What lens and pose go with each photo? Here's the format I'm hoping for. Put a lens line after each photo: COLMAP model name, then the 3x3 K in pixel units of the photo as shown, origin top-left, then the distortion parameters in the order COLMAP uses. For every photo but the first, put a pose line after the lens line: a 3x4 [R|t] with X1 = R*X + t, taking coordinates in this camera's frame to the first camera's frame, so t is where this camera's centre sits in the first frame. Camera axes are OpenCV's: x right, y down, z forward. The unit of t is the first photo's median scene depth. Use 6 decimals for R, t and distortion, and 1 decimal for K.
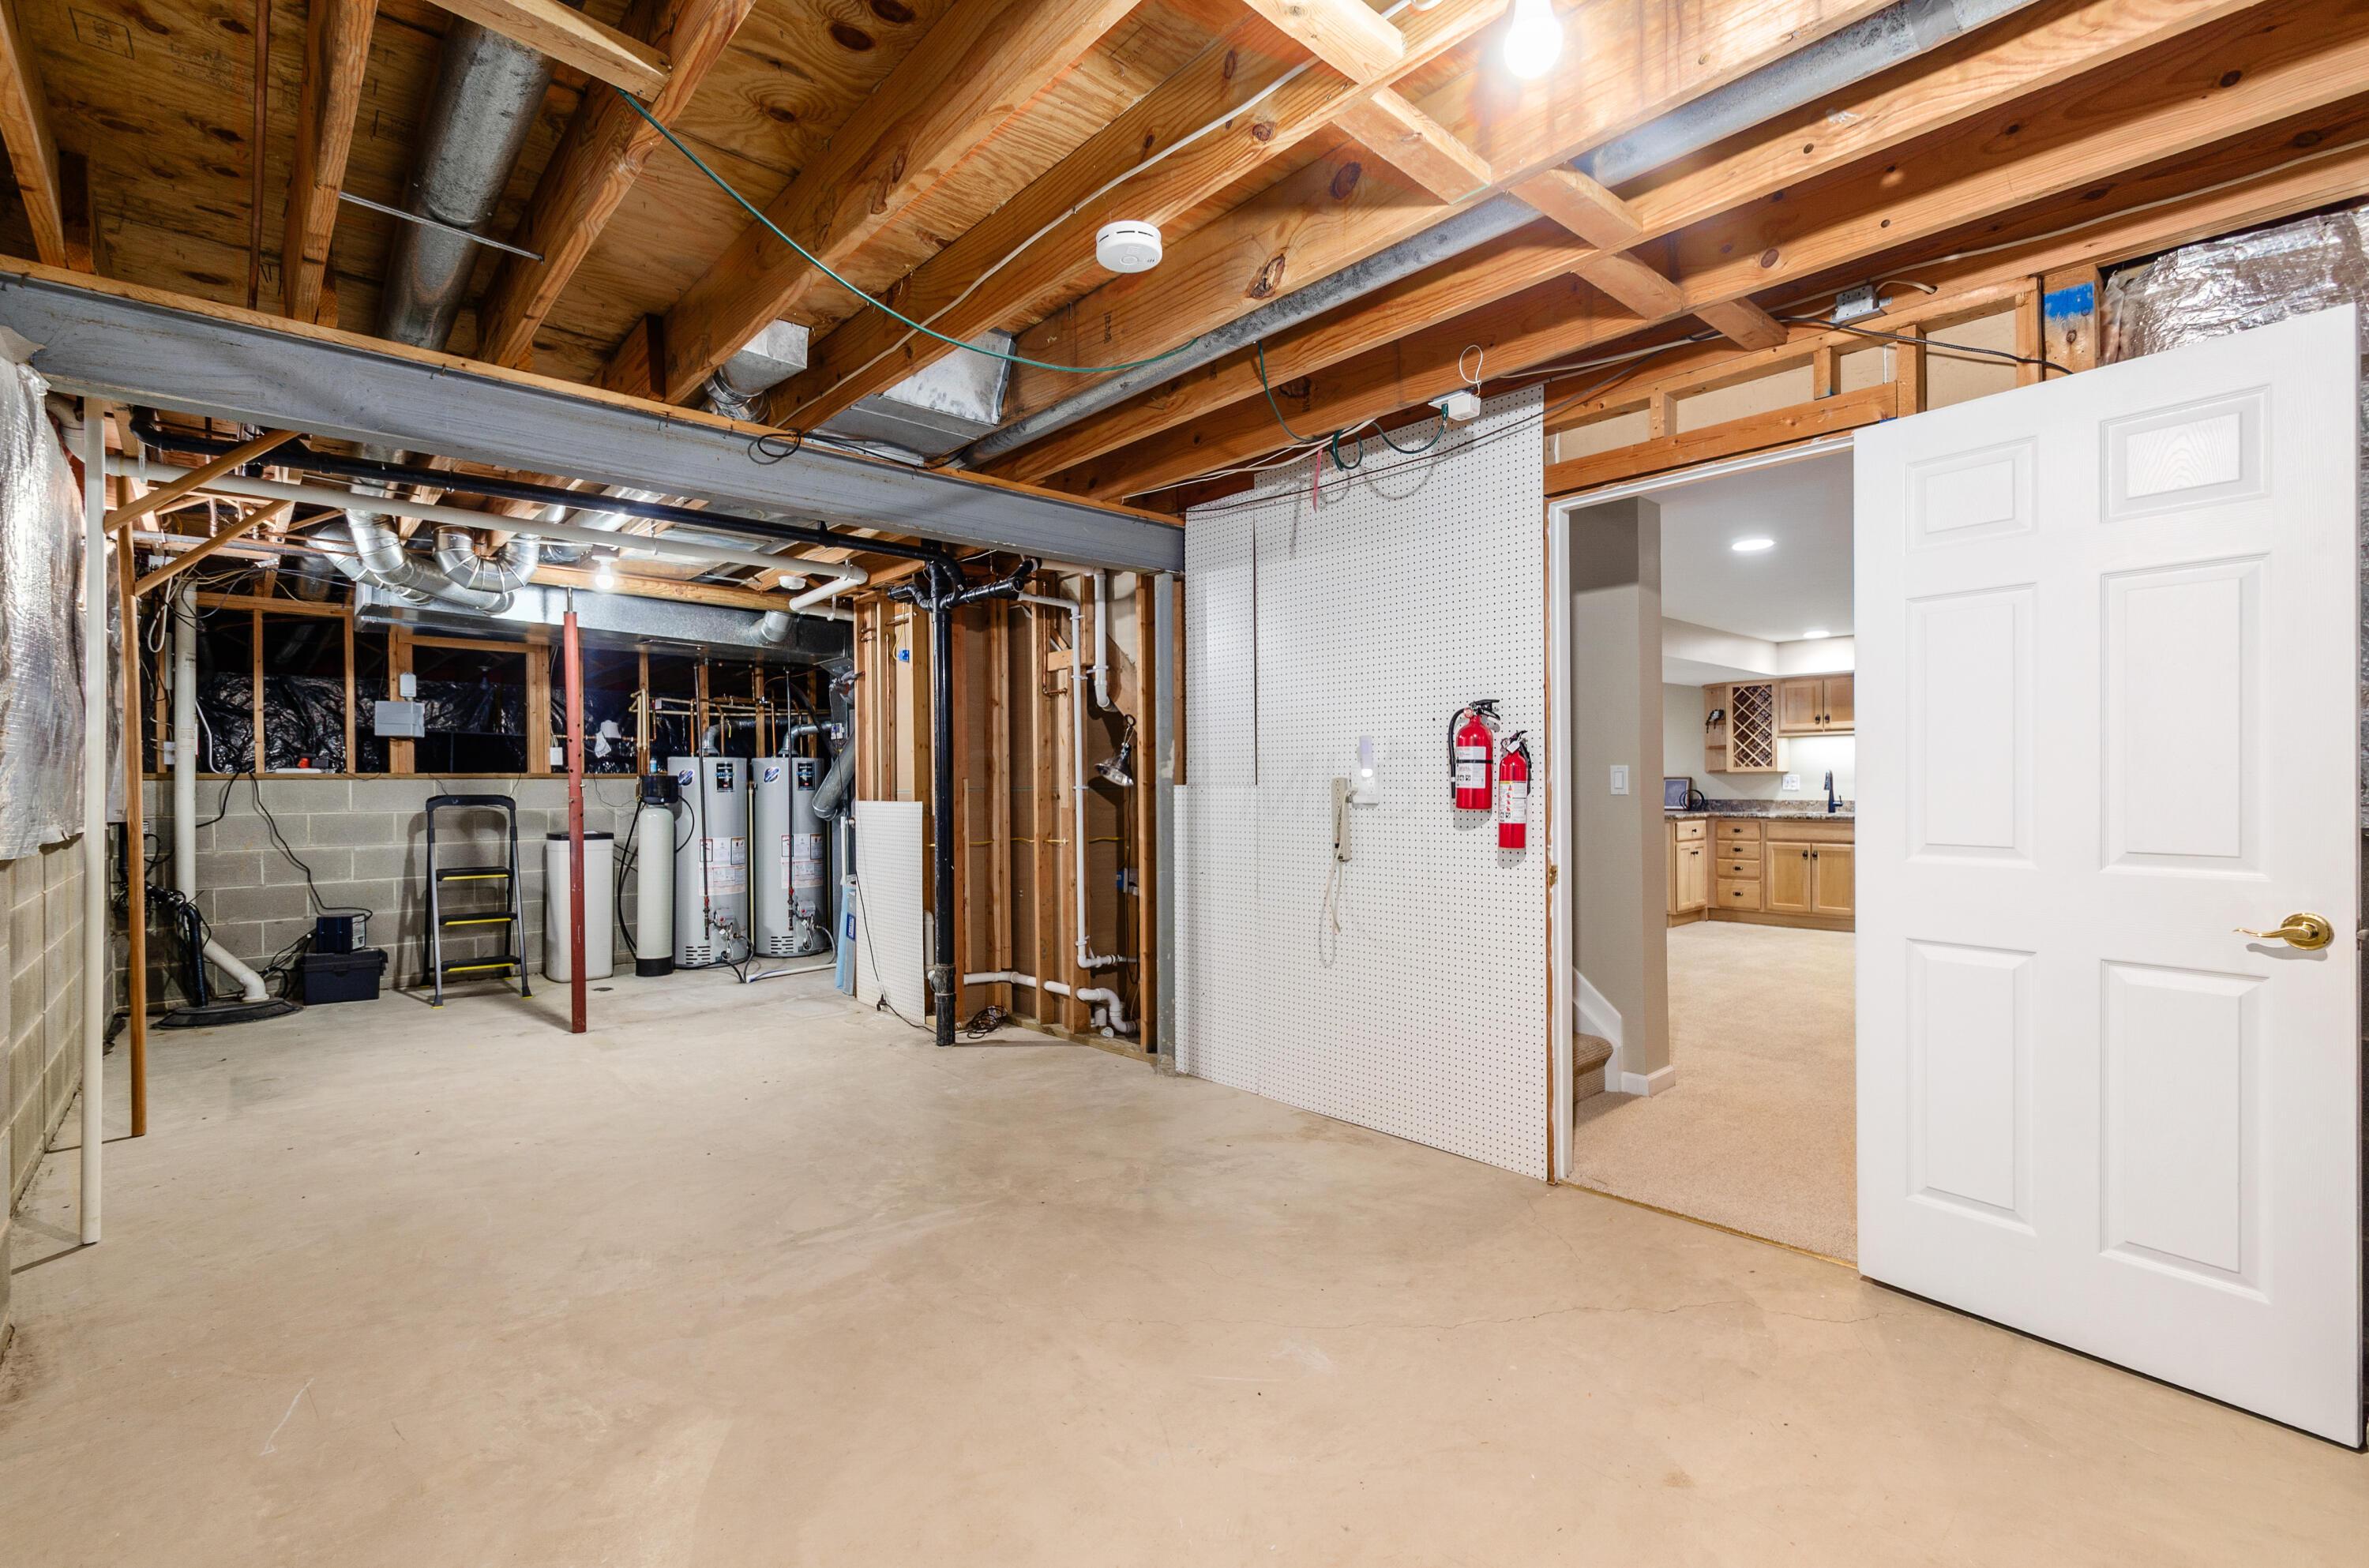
lens RADIAL K [[1045.5, 0, 1184.1], [0, 1045.5, 784.7], [0, 0, 1]] dist [0.004492, 0.001288]
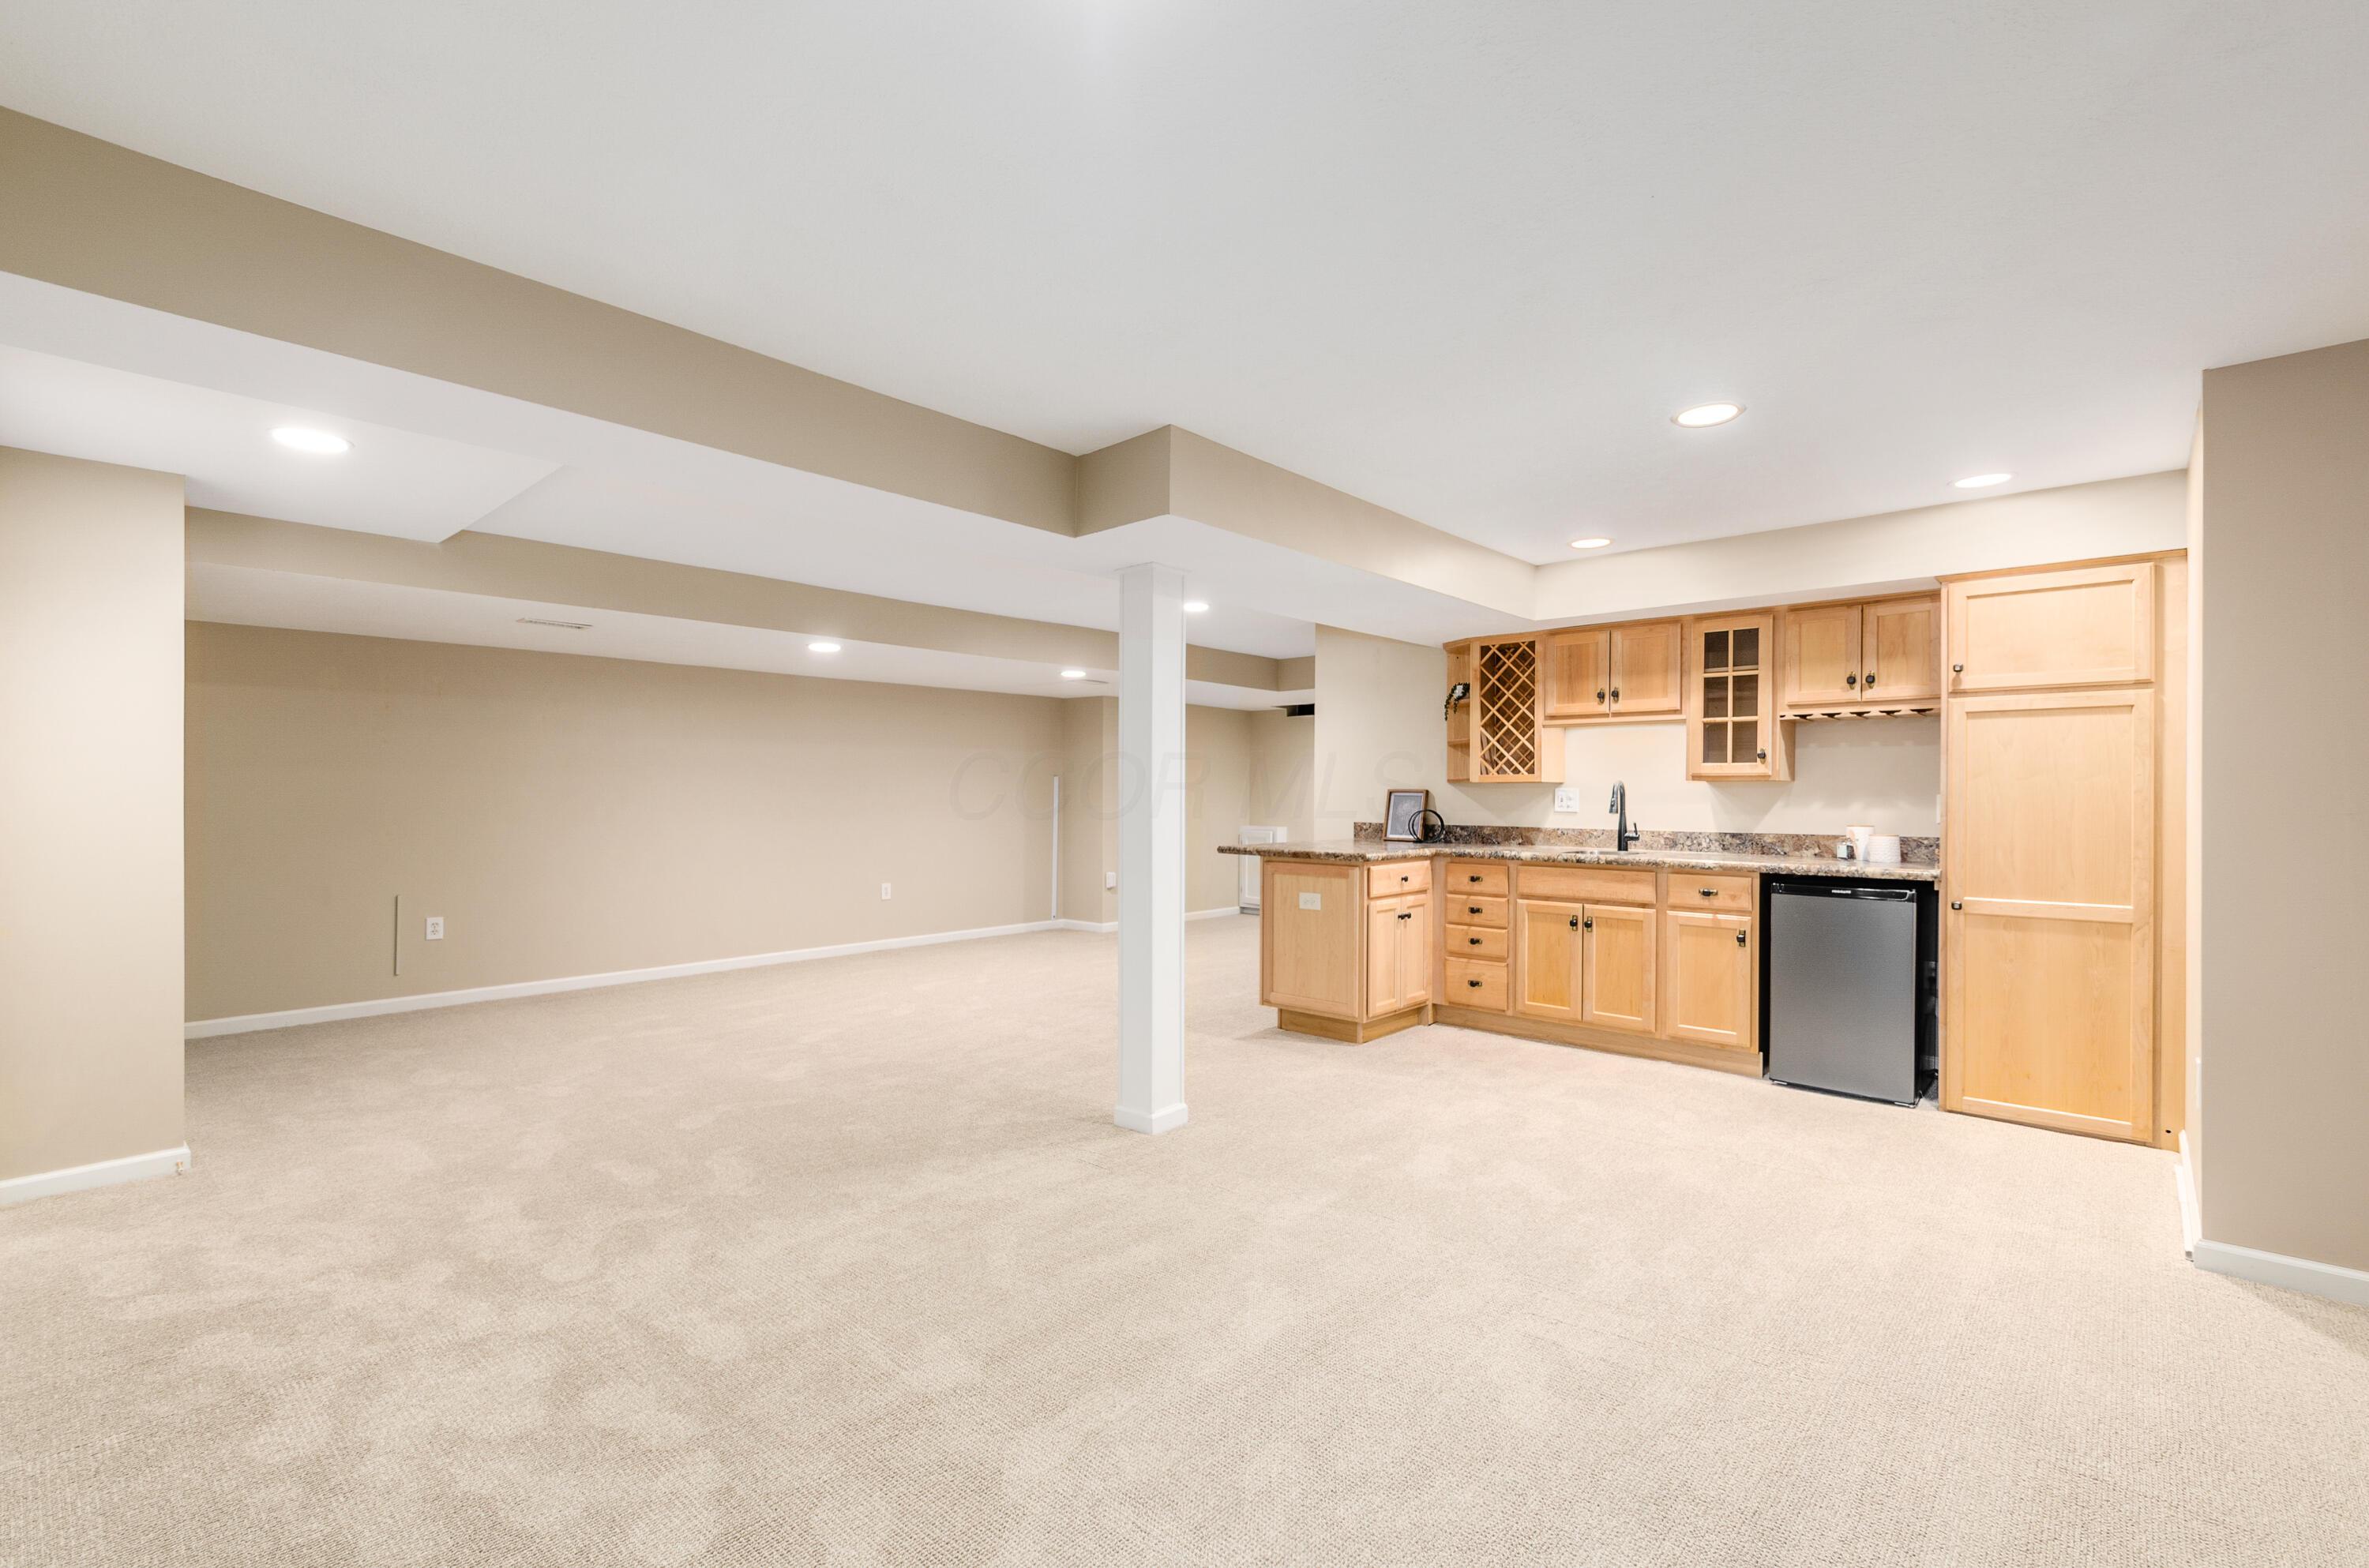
lens RADIAL K [[1045.5, 0, 1185.4], [0, 1045.5, 788.8], [0, 0, 1]] dist [0.004492, 0.001288]
pose [[0.996490, 0.009615, 0.083159, 0.307781], [-0.009574, 0.999954, -0.000896, -0.006167], [-0.083164, 0.000097, 0.996536, 0.407650]]
